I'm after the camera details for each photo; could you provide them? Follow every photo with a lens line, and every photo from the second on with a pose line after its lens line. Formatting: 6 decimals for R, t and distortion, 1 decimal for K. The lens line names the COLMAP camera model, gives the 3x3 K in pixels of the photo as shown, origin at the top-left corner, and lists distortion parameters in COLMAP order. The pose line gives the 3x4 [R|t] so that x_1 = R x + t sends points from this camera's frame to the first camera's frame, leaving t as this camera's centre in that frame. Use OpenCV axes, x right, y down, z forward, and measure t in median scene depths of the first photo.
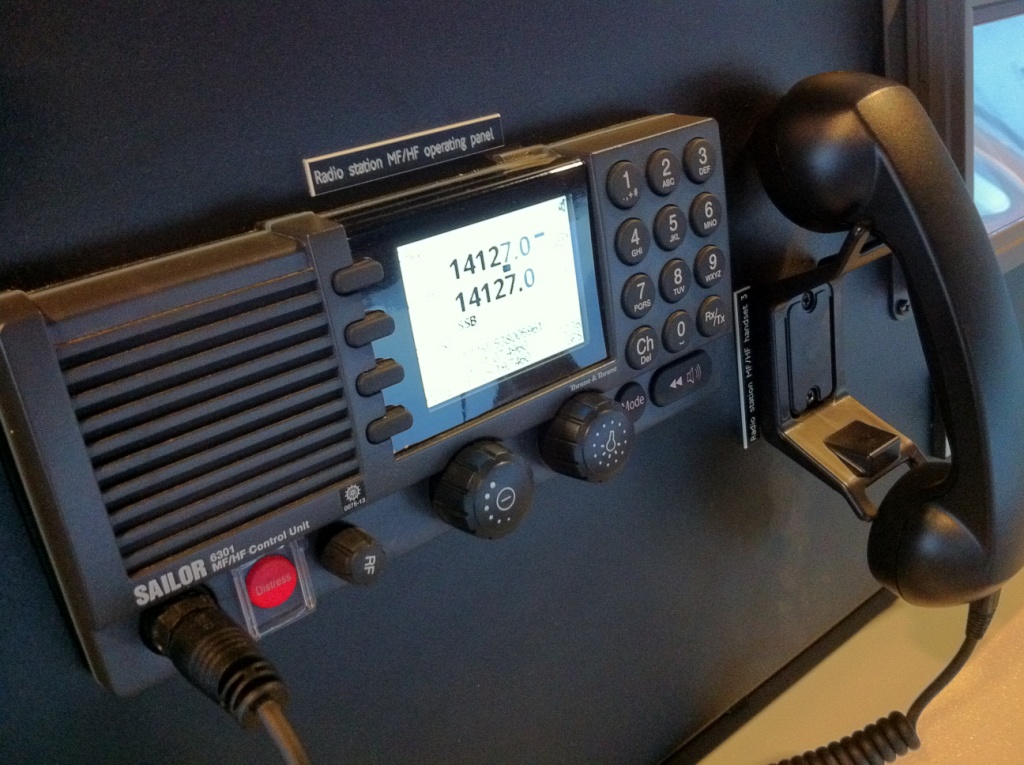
lens RADIAL K [[985.2, 0, 512.0], [0, 985.2, 382.5], [0, 0, 1]] dist [0.074911, -0.001678]
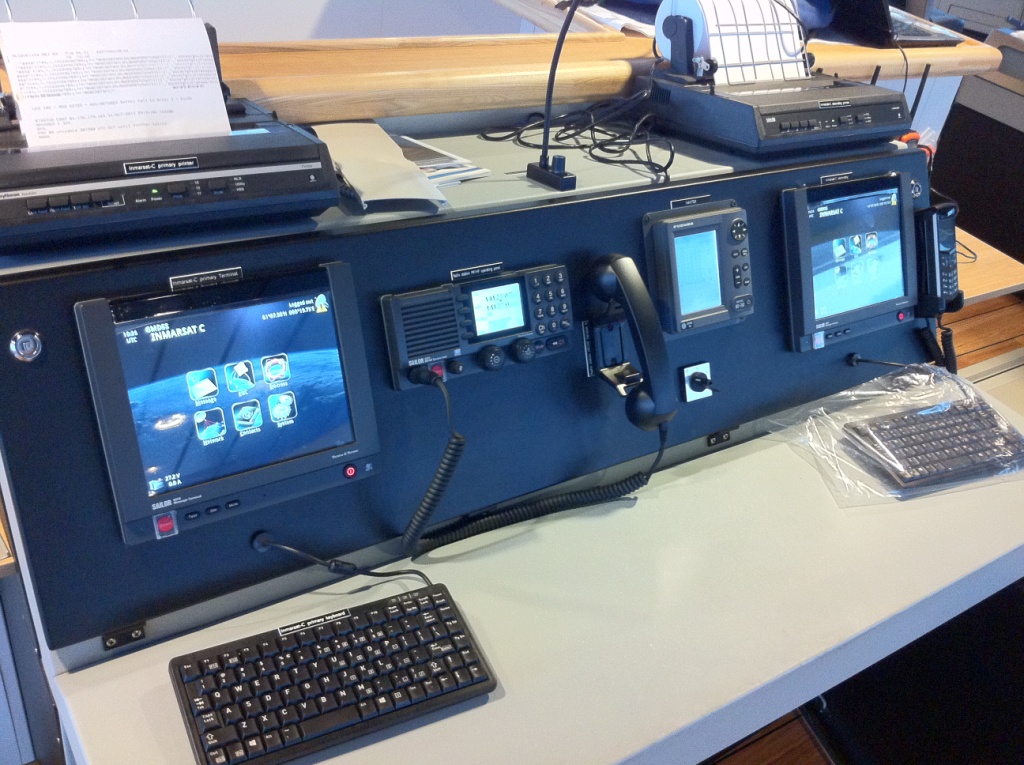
lens RADIAL K [[985.2, 0, 512.0], [0, 985.2, 382.5], [0, 0, 1]] dist [0.074911, -0.001678]
pose [[0.994498, 0.039943, -0.096839, 0.404030], [-0.054473, 0.986819, -0.152383, 0.741740], [0.089476, 0.156820, 0.983566, -2.587538]]
